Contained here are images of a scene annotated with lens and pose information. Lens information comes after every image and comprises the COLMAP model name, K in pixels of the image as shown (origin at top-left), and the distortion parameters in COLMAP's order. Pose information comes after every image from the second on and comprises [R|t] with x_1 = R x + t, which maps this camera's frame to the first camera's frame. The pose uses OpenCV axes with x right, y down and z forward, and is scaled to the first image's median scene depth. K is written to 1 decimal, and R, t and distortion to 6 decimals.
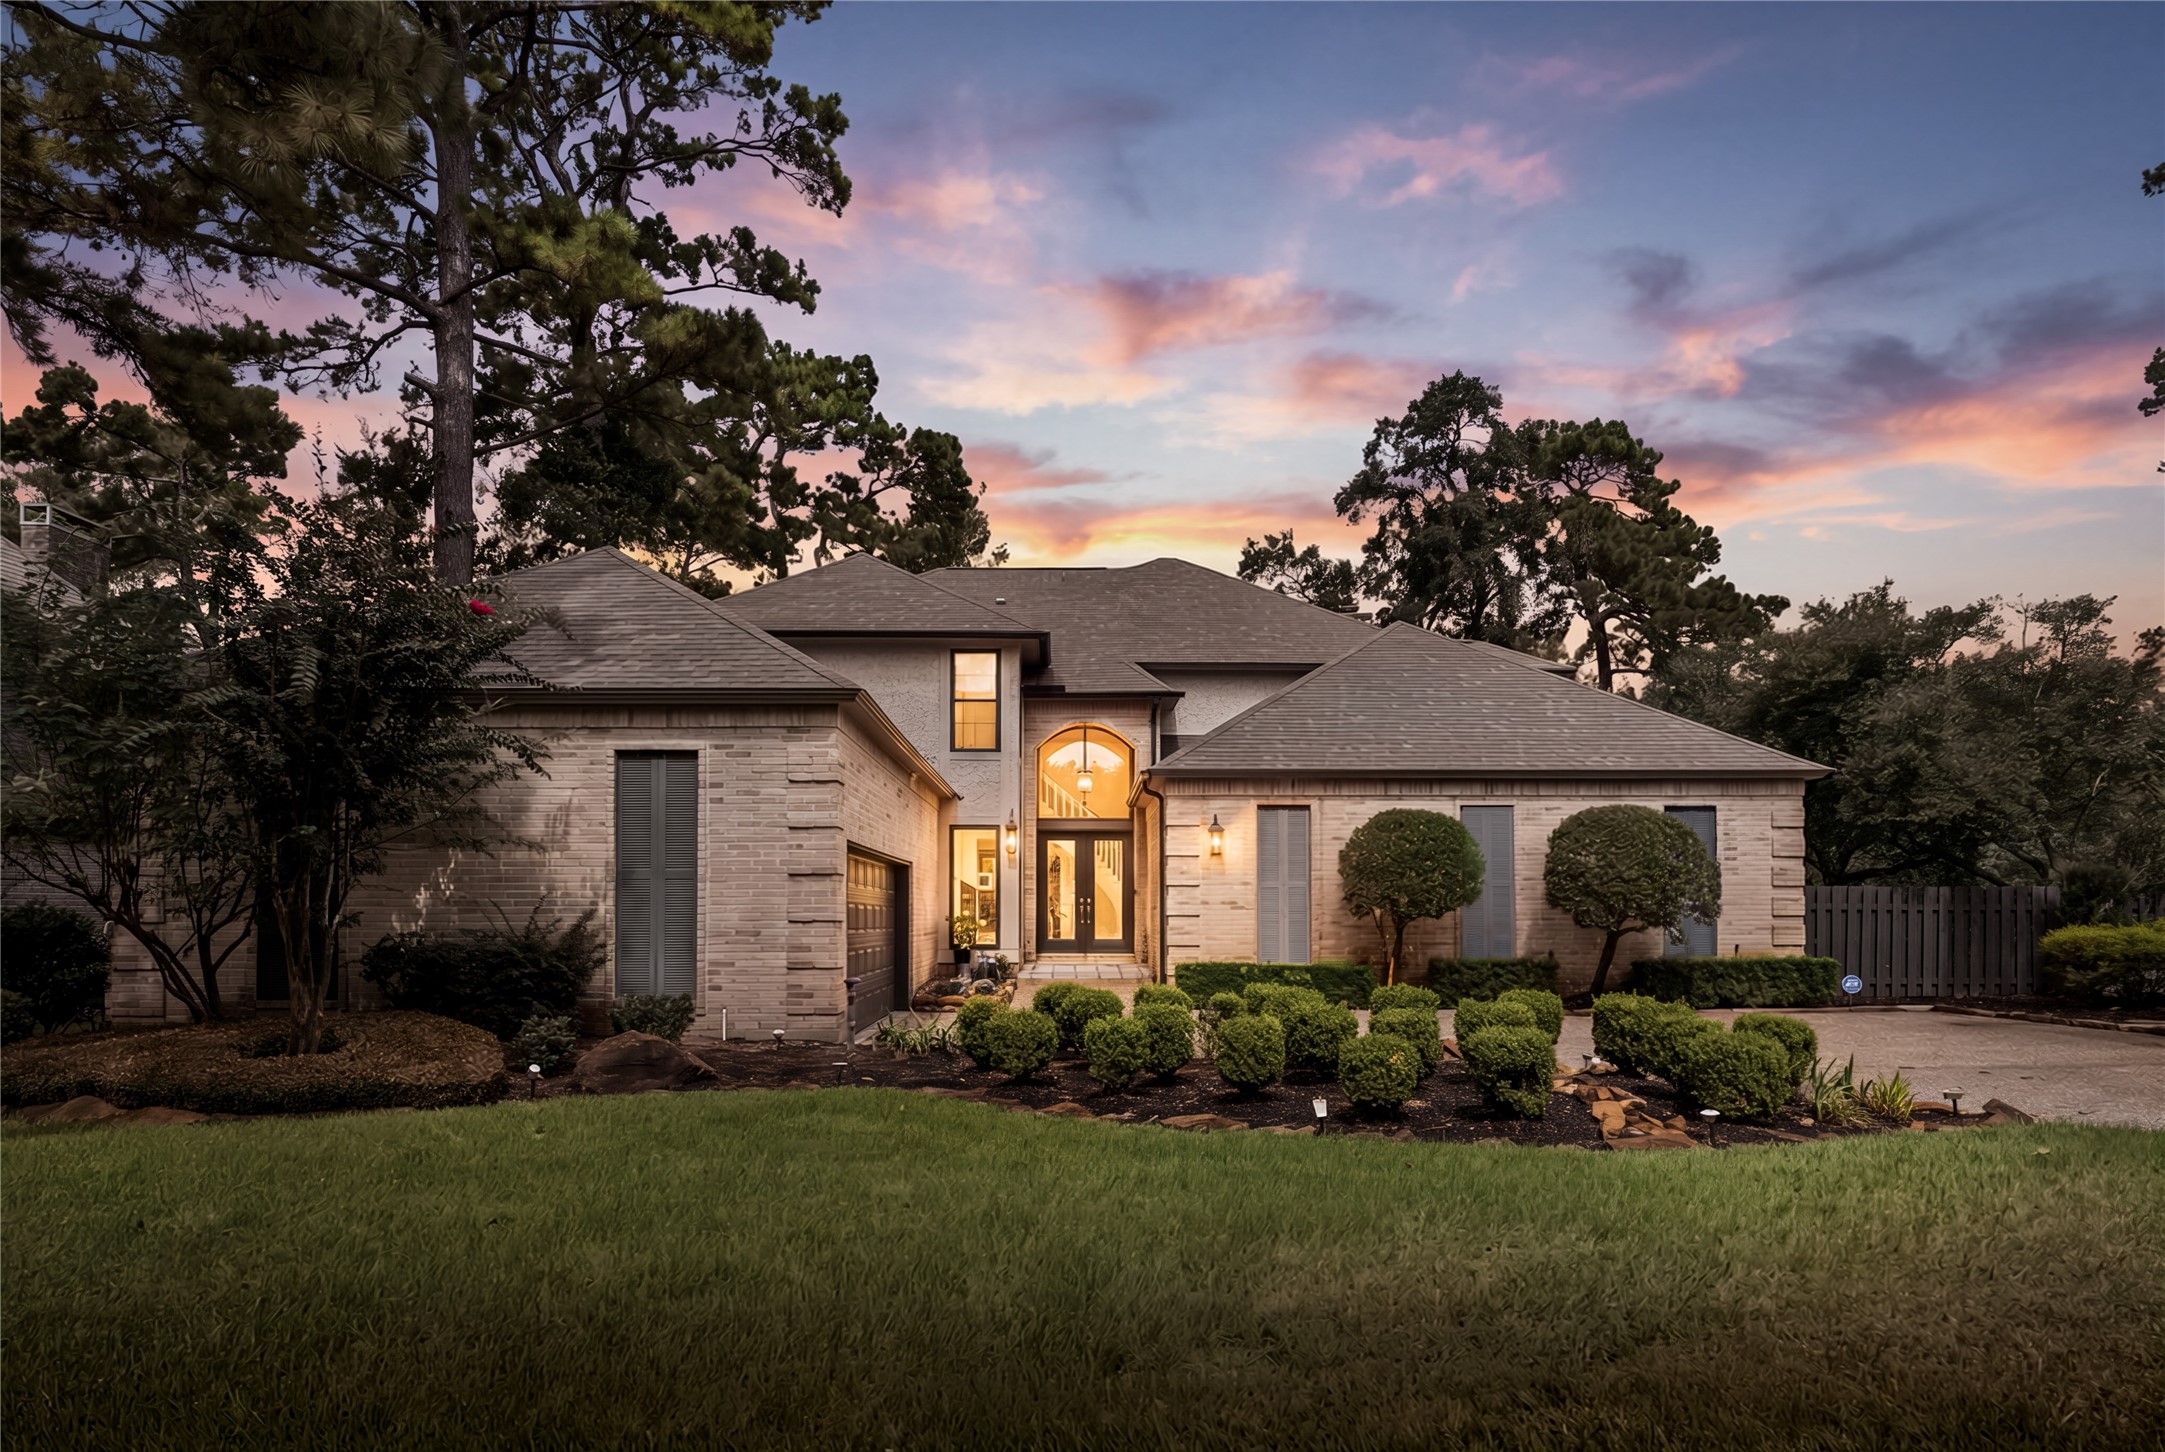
lens RADIAL K [[1212.1, 0, 1108.8], [0, 1212.1, 834.1], [0, 0, 1]] dist [-0.003518, 0.001192]
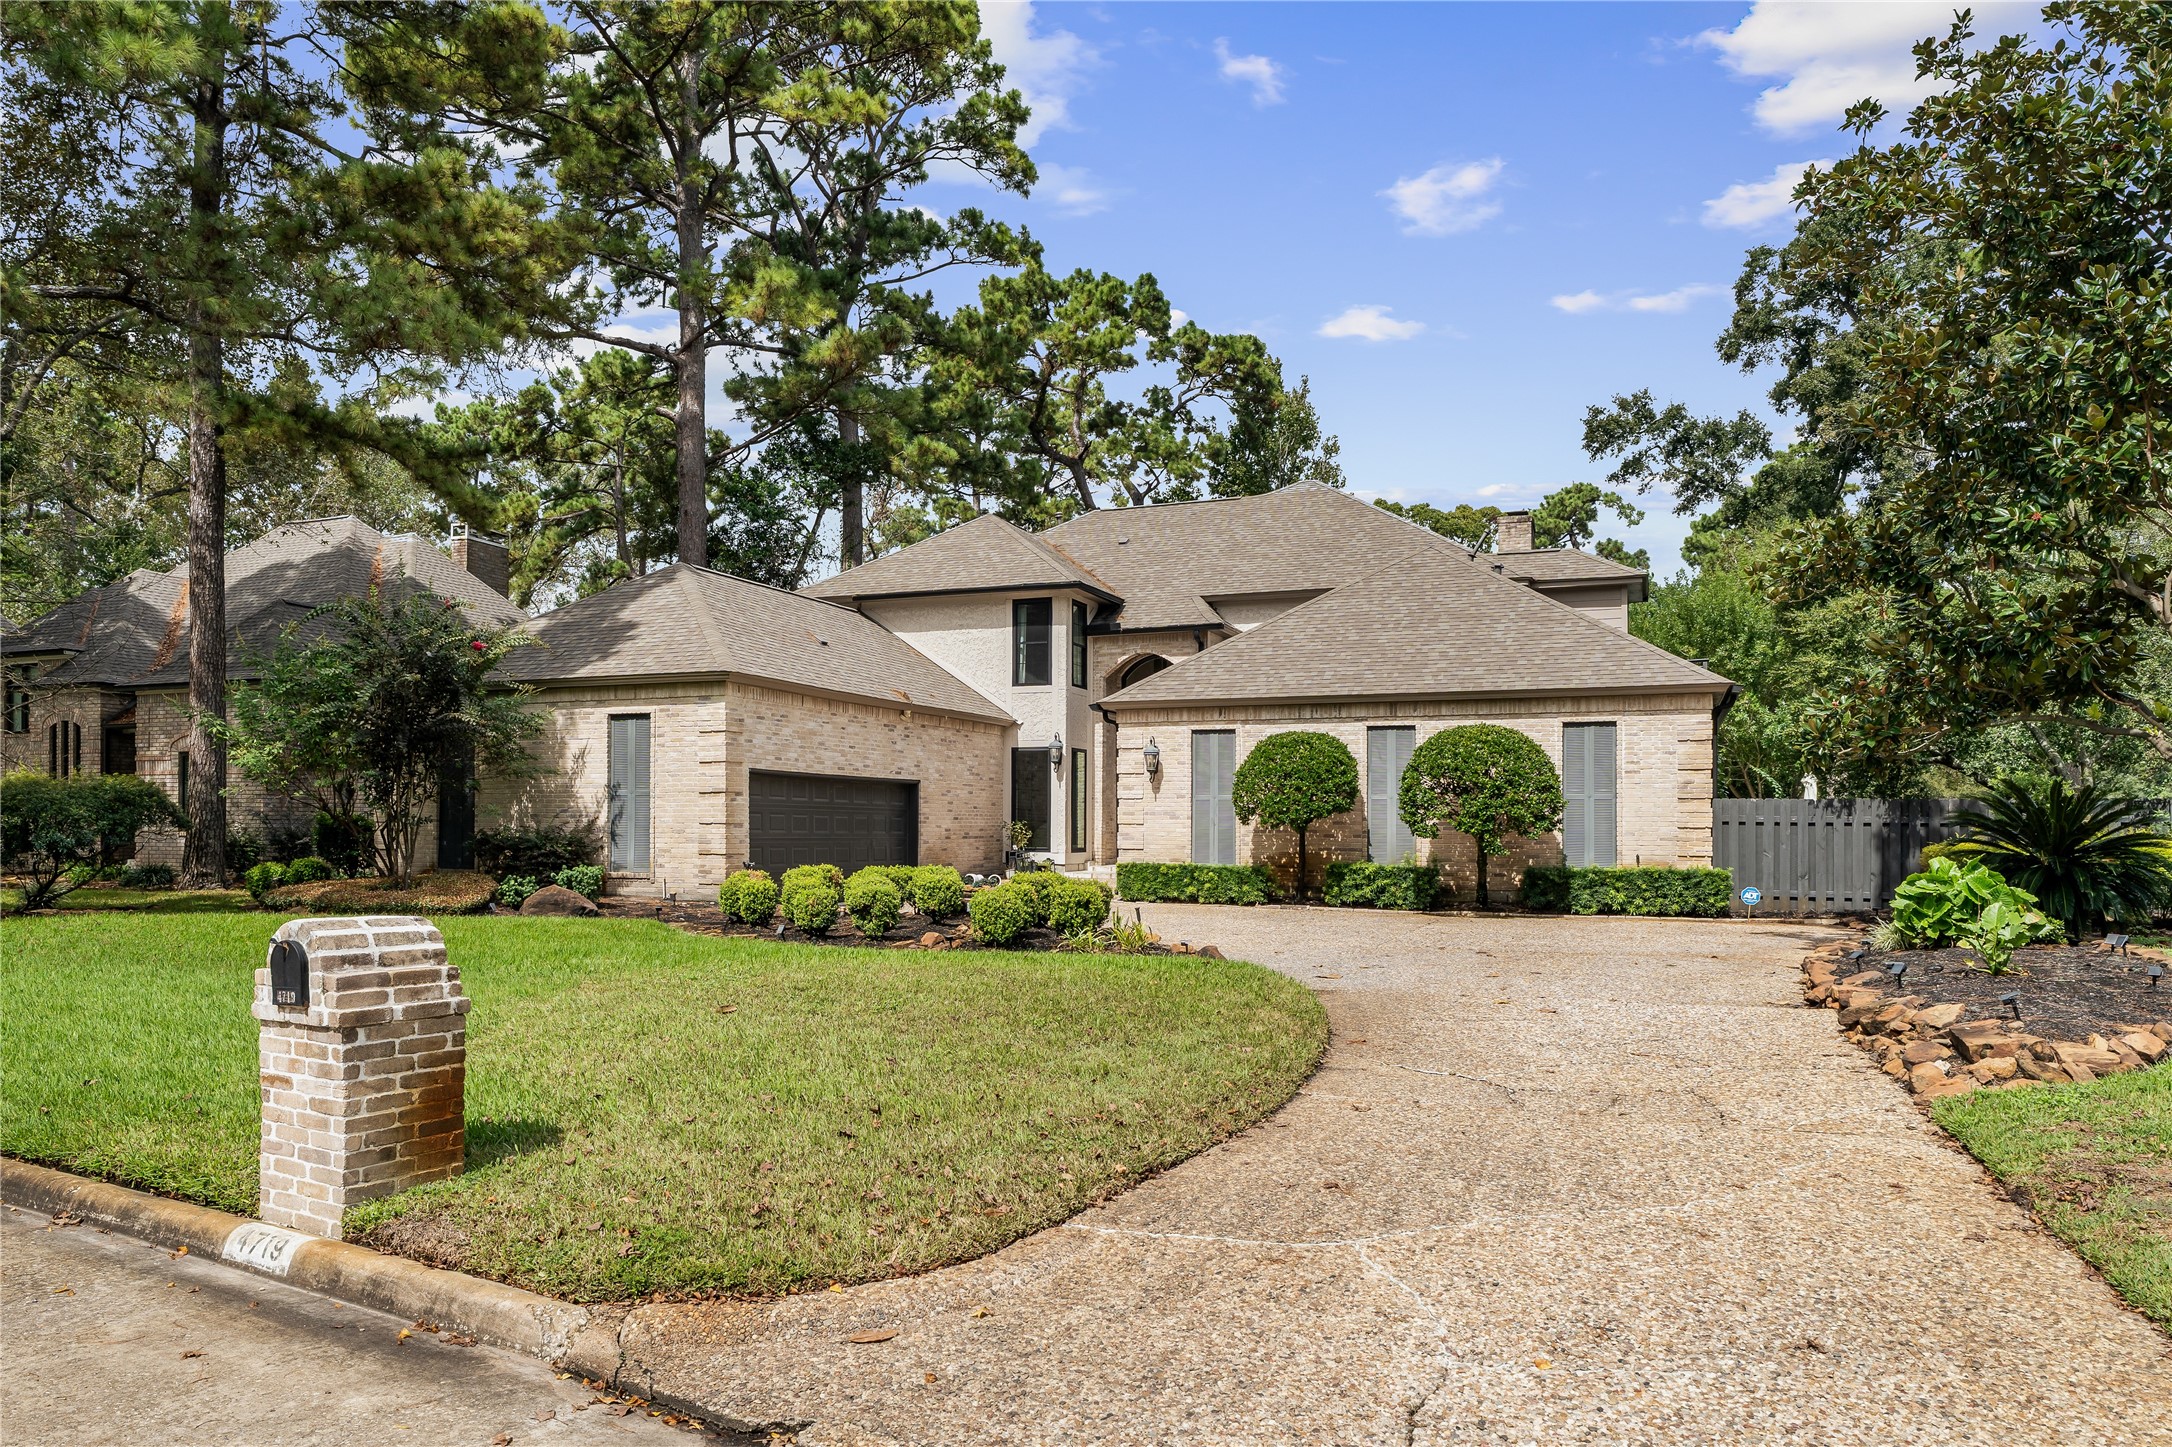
lens RADIAL K [[1394.5, 0, 1083.6], [0, 1394.5, 729.8], [0, 0, 1]] dist [-0.005393, -0.001217]
pose [[0.922332, -0.021492, -0.385800, 0.541170], [0.018475, 0.999763, -0.011526, -0.010386], [0.385956, 0.003503, 0.922510, -0.273443]]
